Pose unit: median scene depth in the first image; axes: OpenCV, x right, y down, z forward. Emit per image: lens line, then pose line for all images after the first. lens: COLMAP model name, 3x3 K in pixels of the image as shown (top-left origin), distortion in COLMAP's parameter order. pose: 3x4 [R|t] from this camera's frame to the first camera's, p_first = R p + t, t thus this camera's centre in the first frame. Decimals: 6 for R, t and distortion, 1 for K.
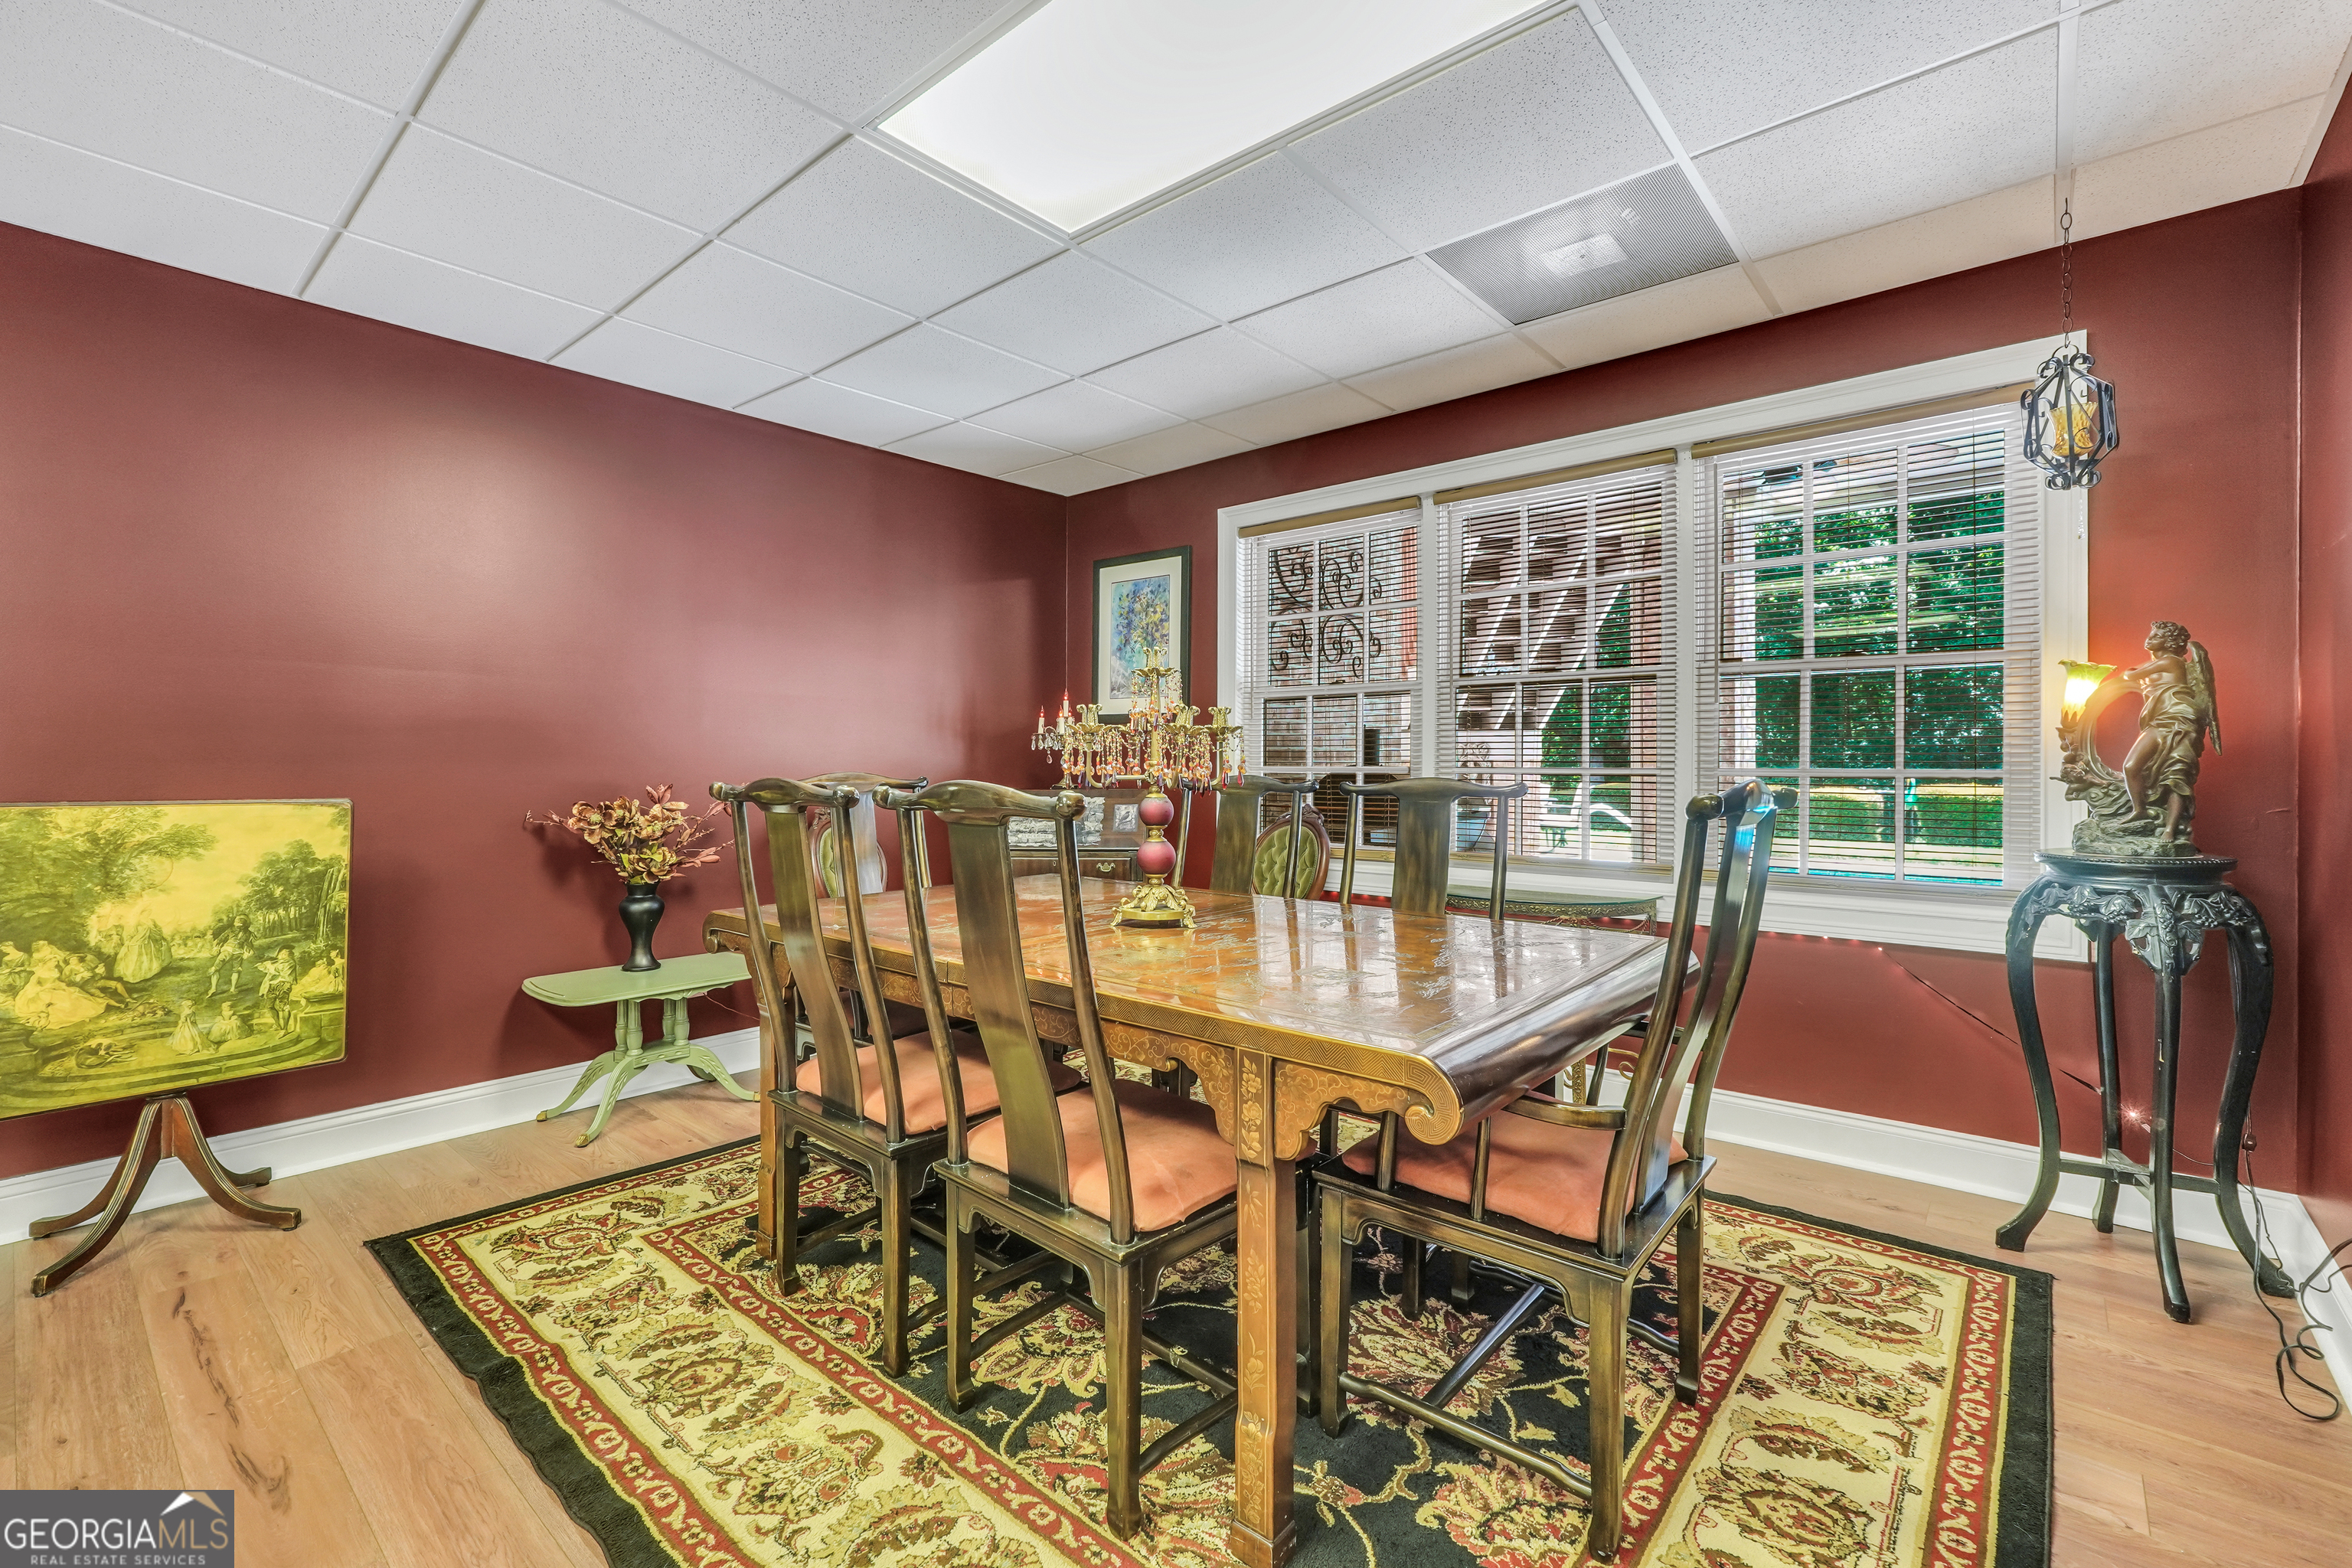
lens RADIAL K [[990.6, 0, 1175.8], [0, 990.6, 771.7], [0, 0, 1]] dist [-0.014099, 0.004021]
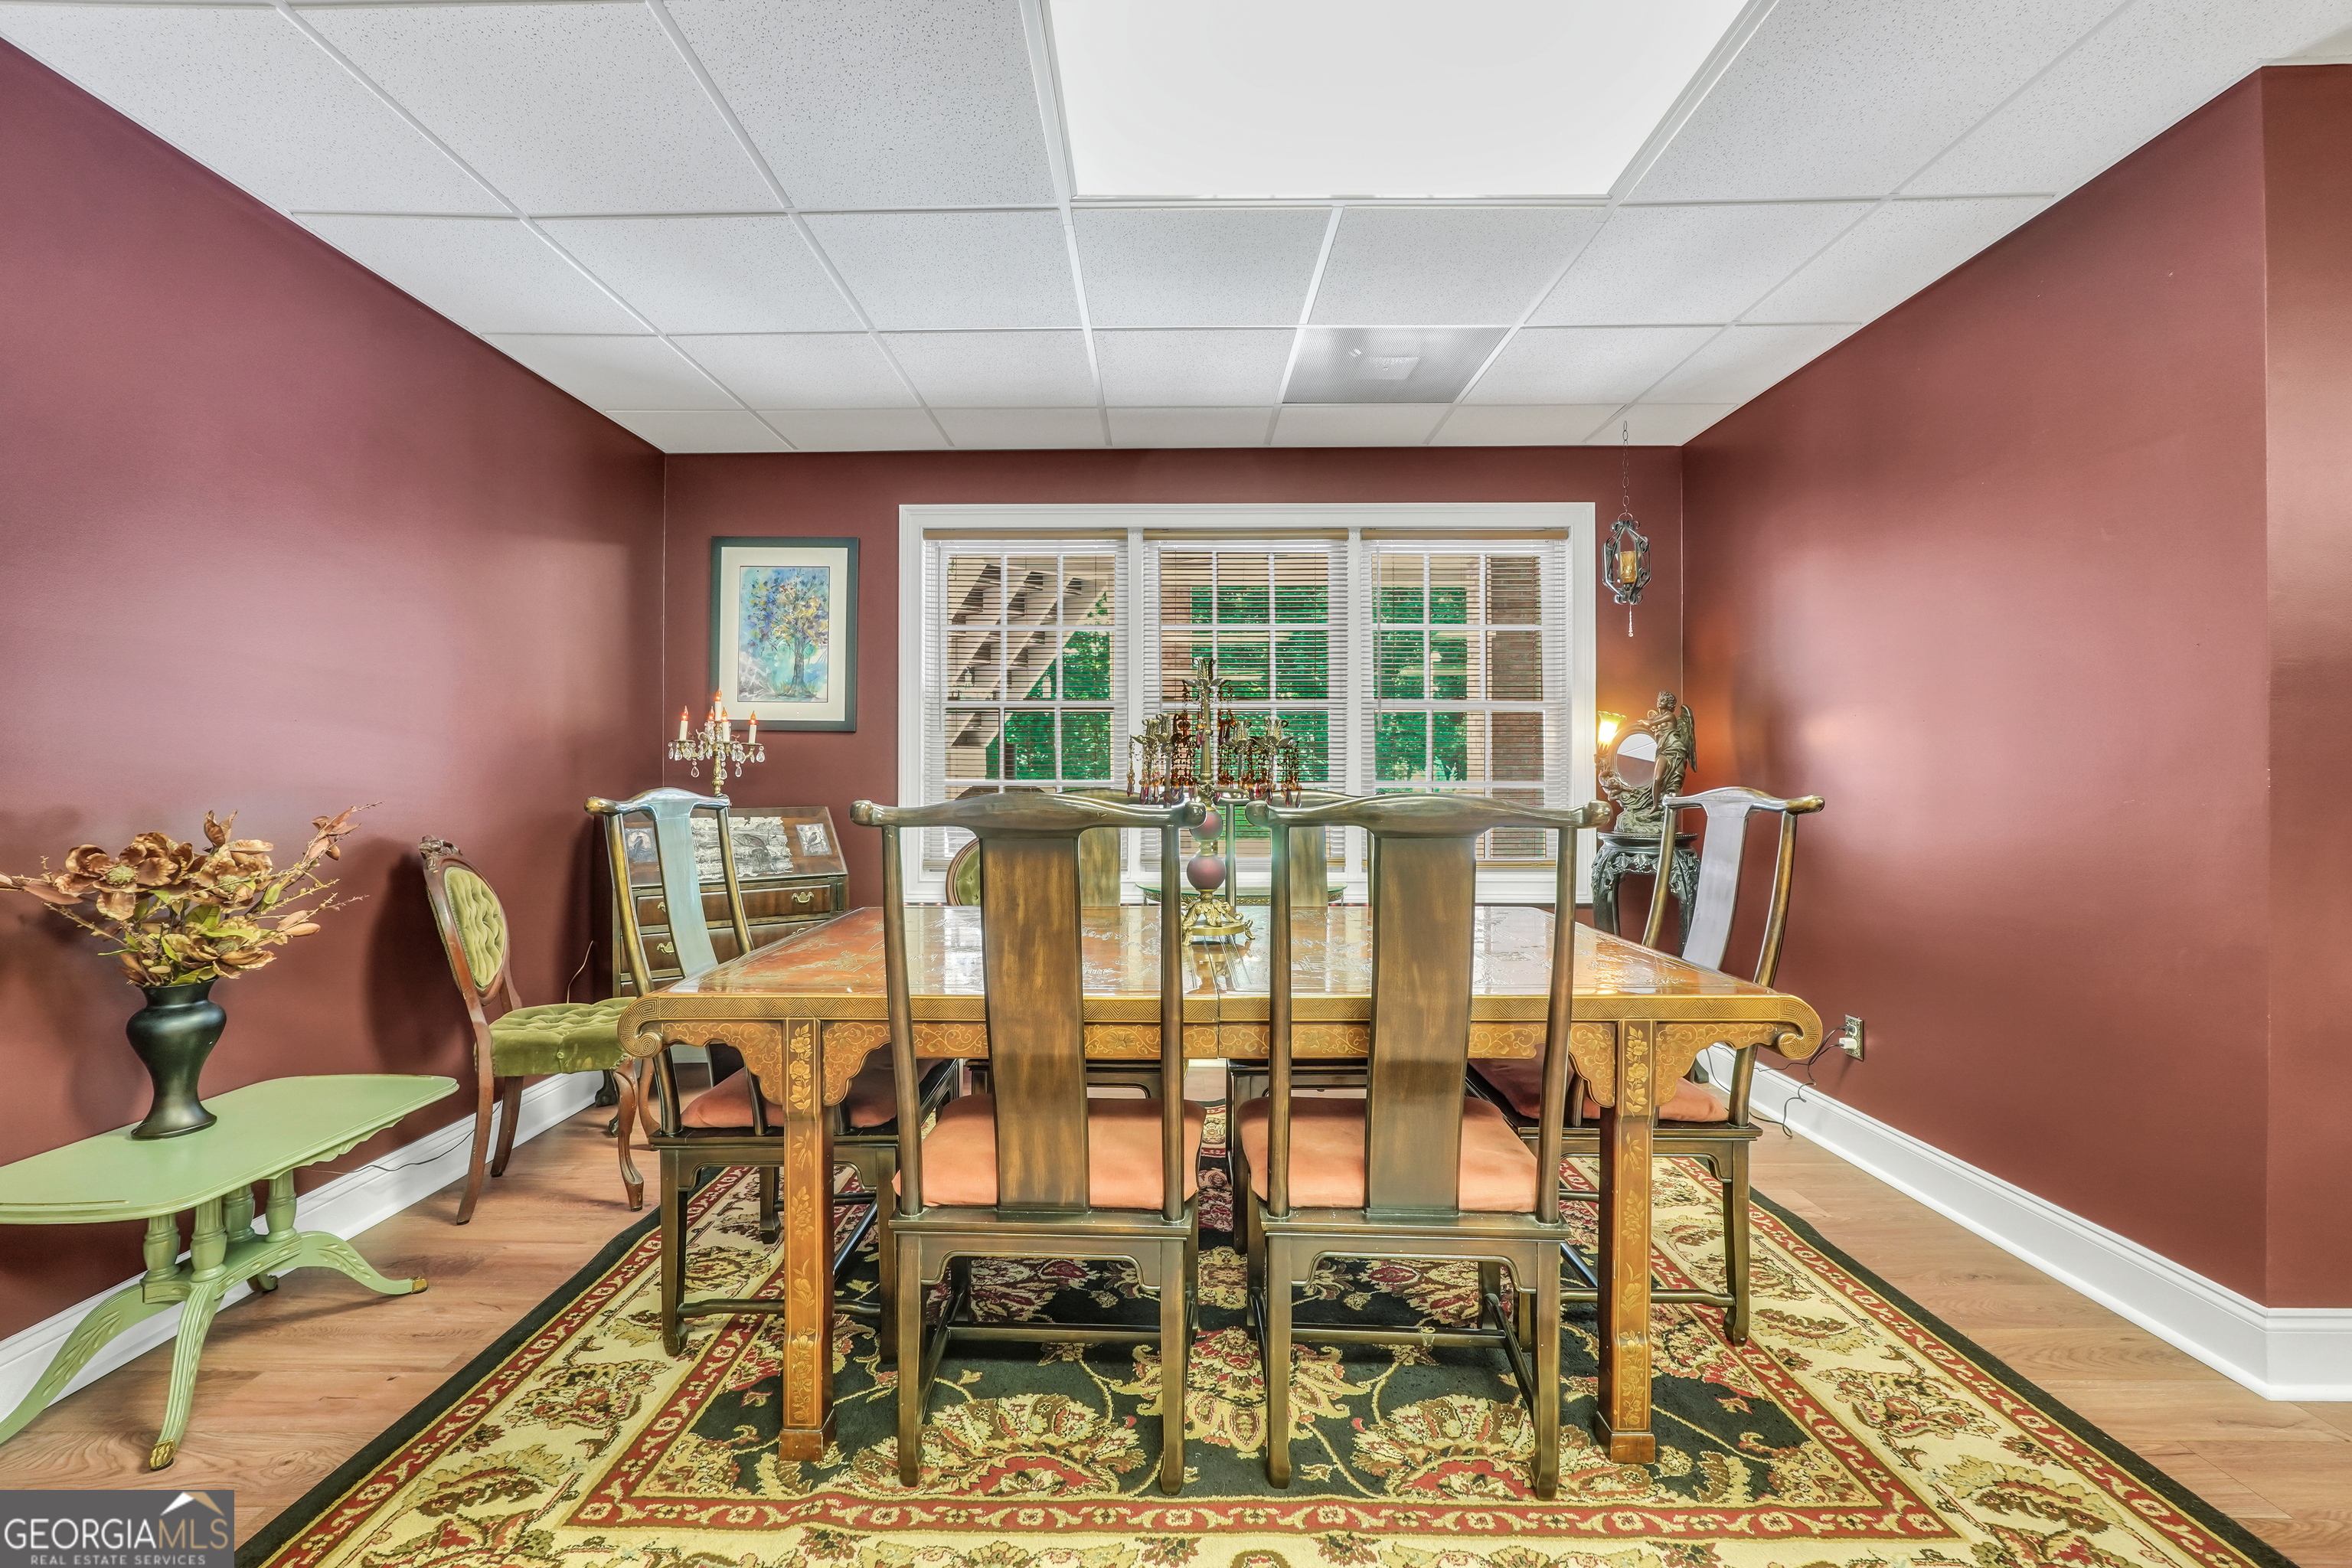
lens RADIAL K [[942.4, 0, 1178.5], [0, 942.4, 789.7], [0, 0, 1]] dist [-0.007109, 0.000159]
pose [[0.770959, -0.006332, 0.636853, -0.437577], [0.005144, 0.999980, 0.003715, 0.001352], [-0.636864, 0.000412, 0.770976, 0.204029]]
